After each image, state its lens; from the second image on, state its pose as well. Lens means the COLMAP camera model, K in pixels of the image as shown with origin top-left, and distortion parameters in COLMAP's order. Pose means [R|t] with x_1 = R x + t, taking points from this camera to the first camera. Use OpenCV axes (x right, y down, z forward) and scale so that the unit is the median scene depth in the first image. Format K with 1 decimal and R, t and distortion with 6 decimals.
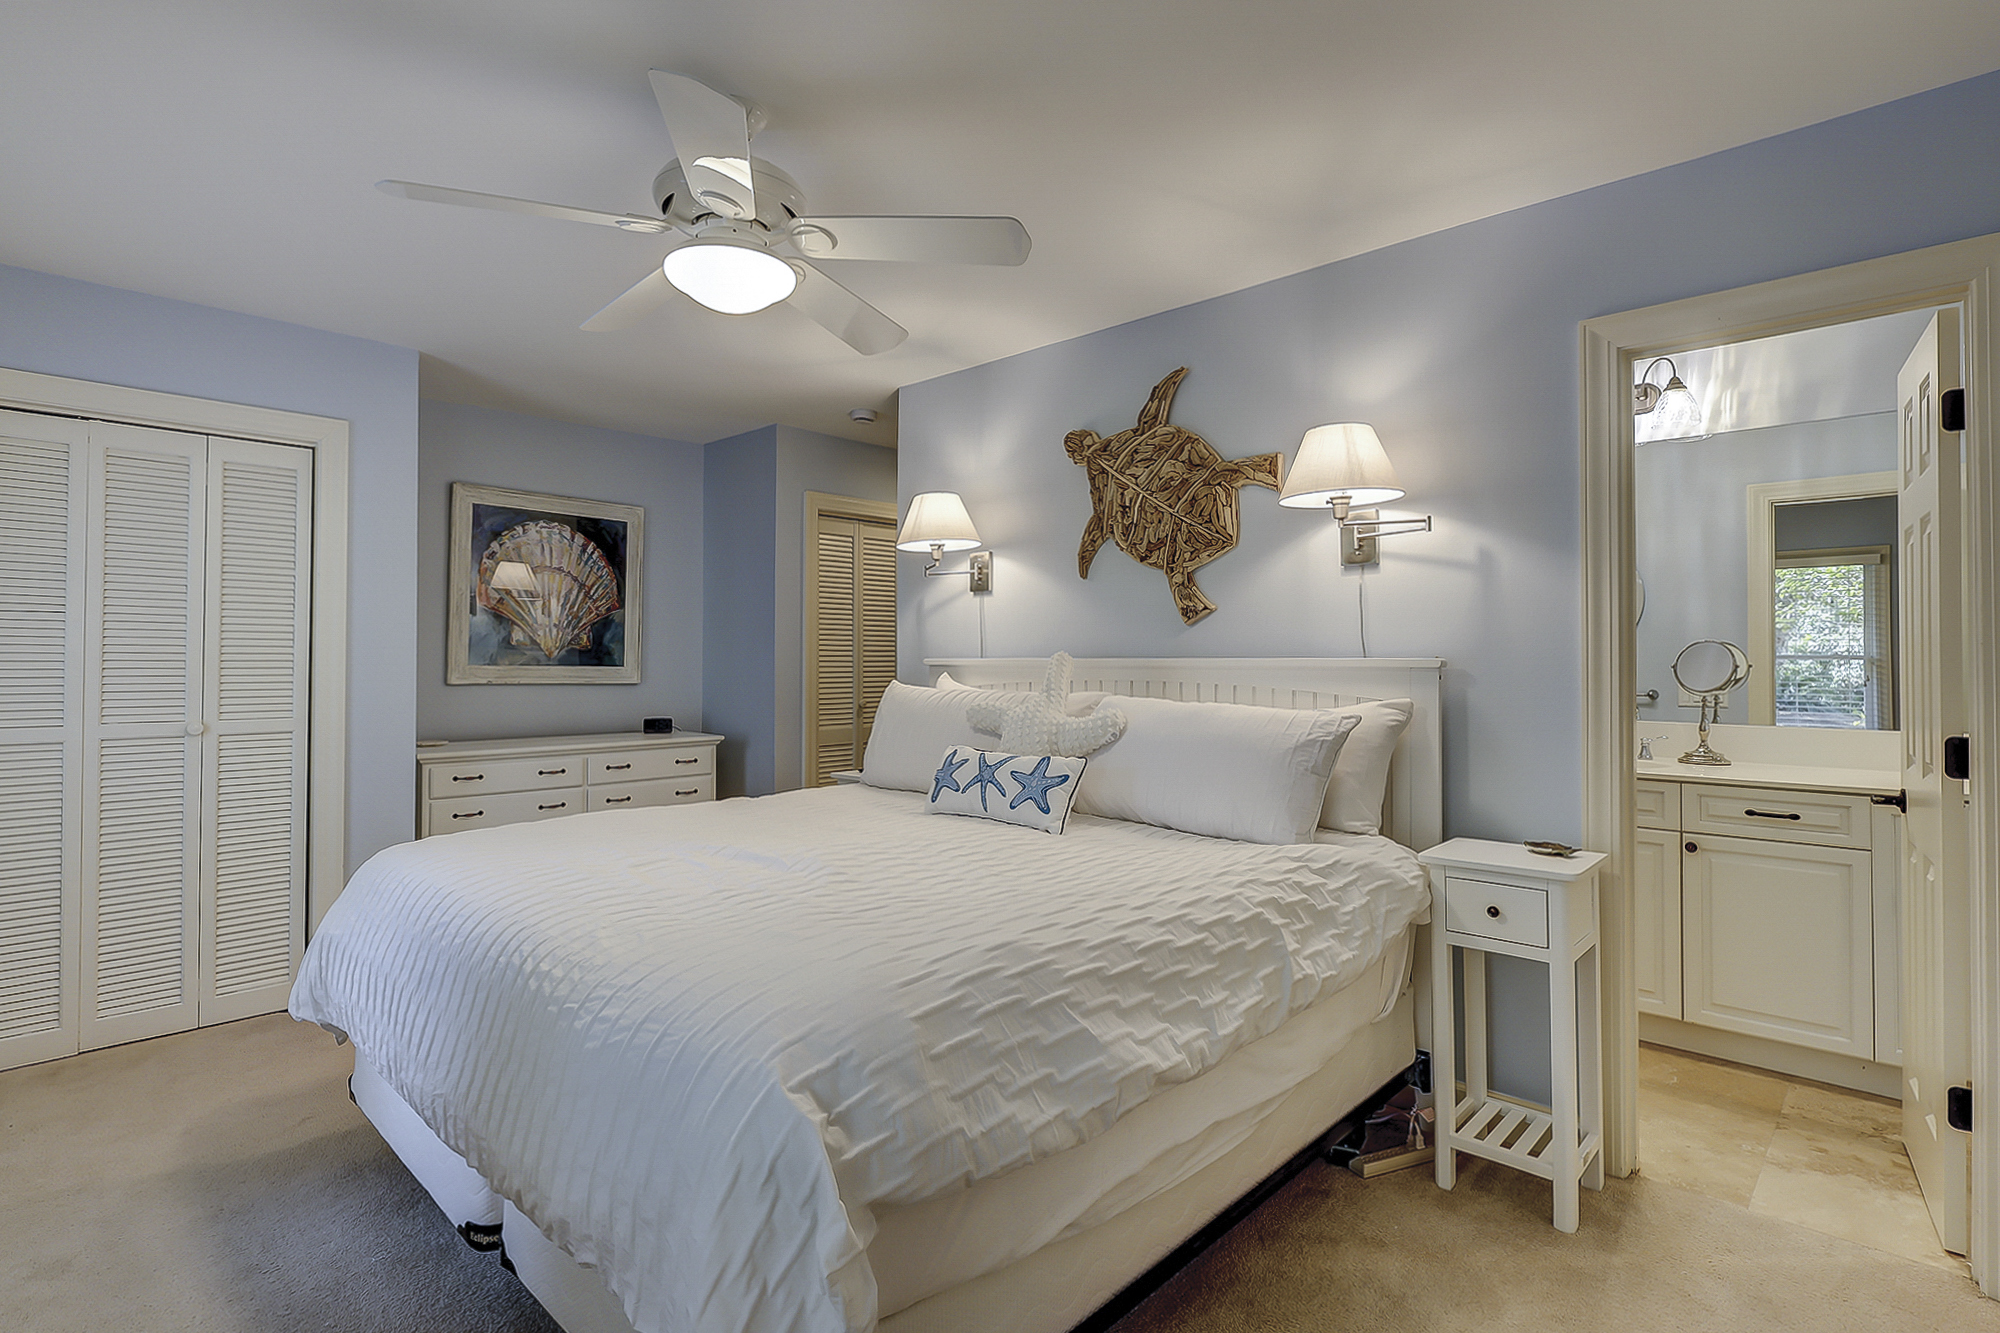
lens RADIAL K [[963.2, 0, 1003.1], [0, 963.2, 668.7], [0, 0, 1]] dist [-0.000277, 0.000492]
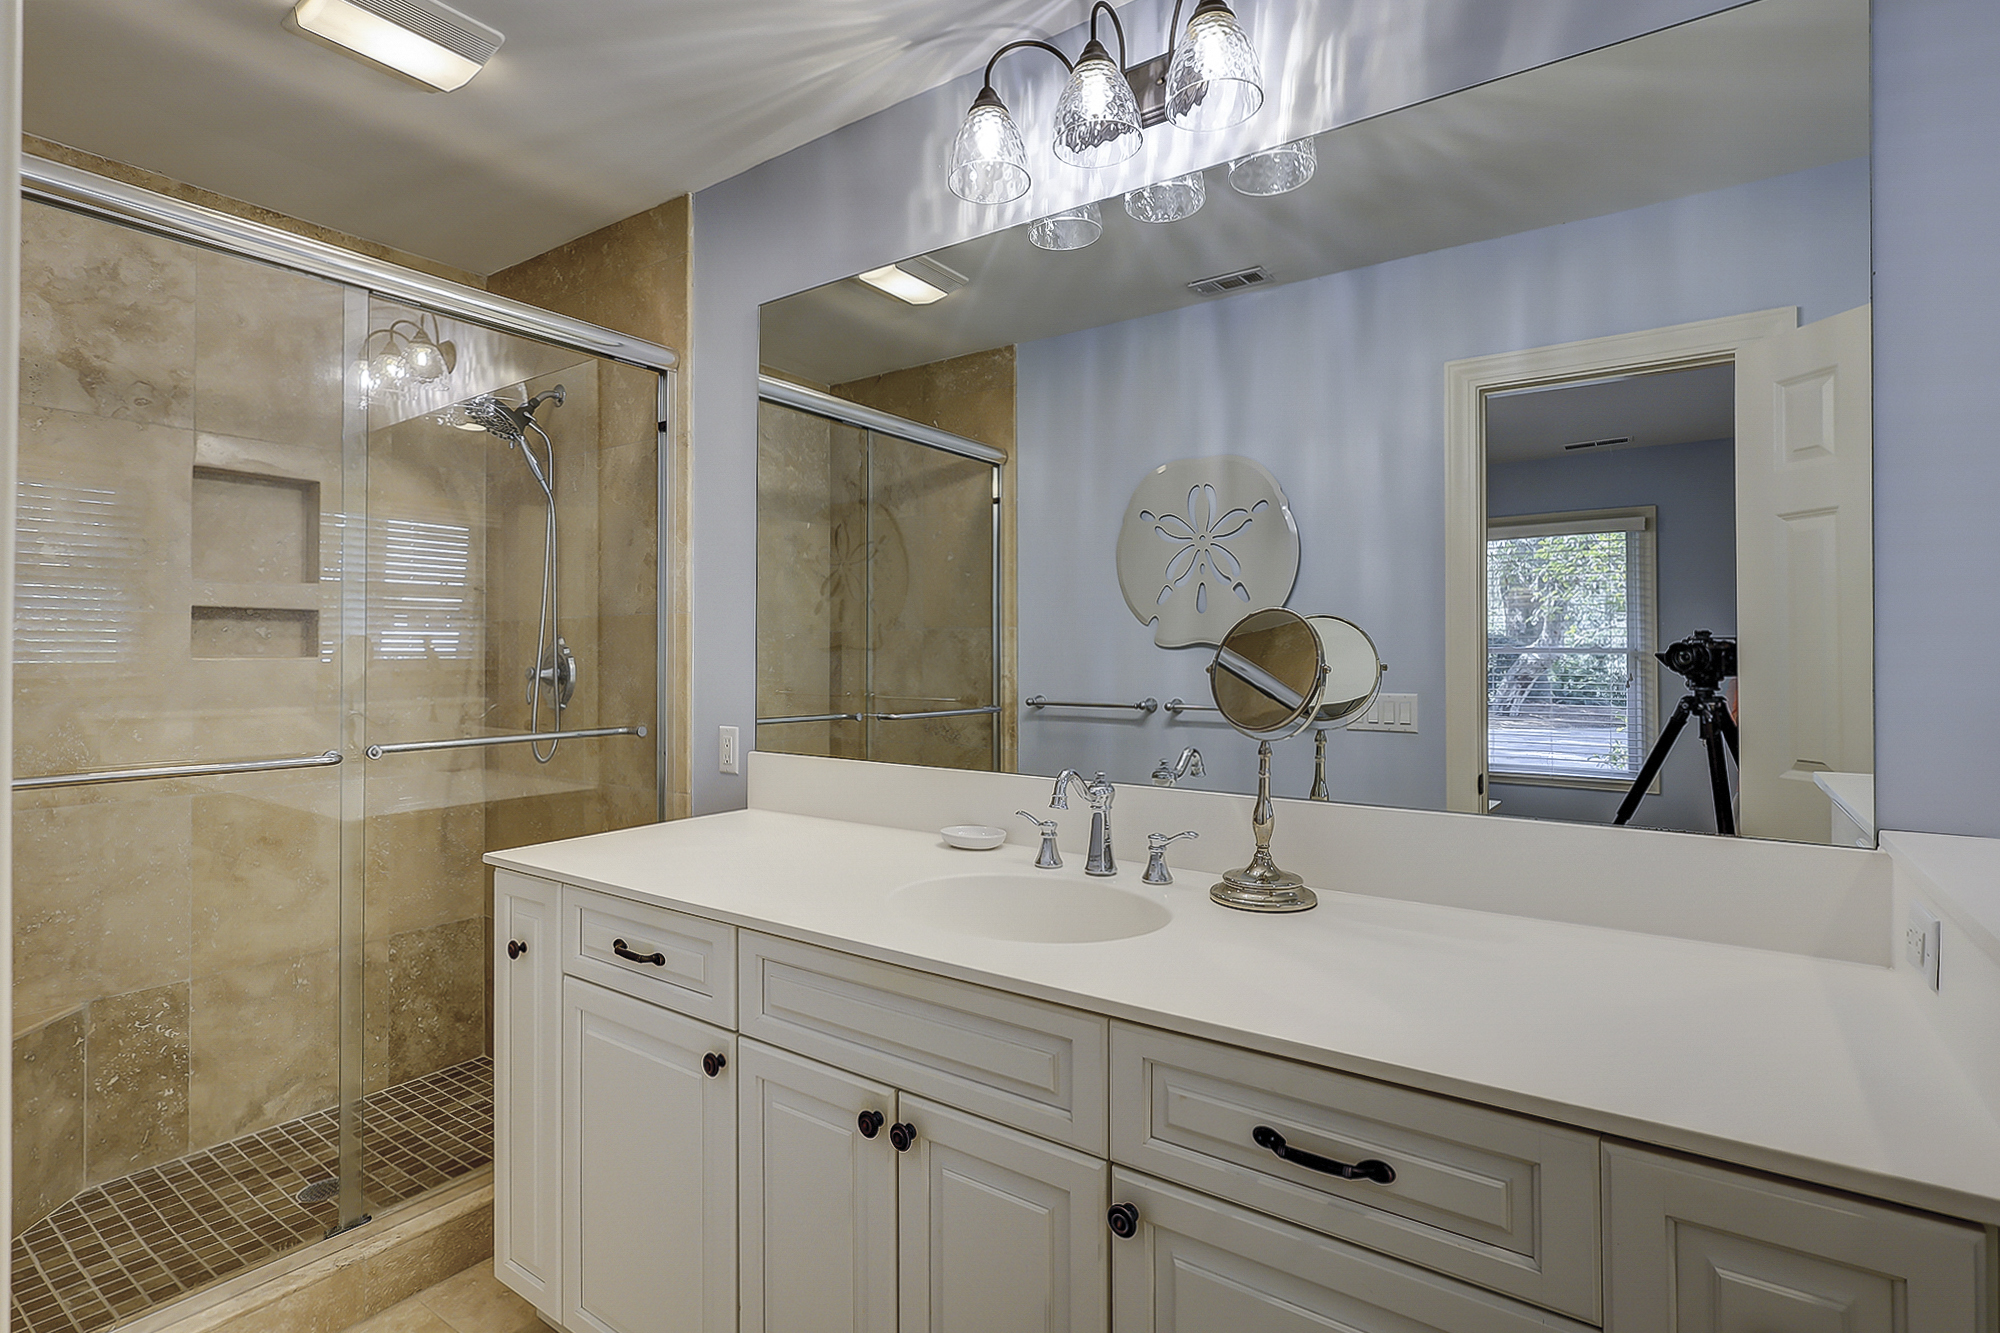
lens RADIAL K [[963.2, 0, 998.7], [0, 963.2, 656.2], [0, 0, 1]] dist [-0.000277, 0.000492]
pose [[0.989364, 0.003236, 0.145423, 0.423497], [-0.002690, 0.999989, -0.003952, -0.005174], [-0.145434, 0.003519, 0.989362, 0.461398]]
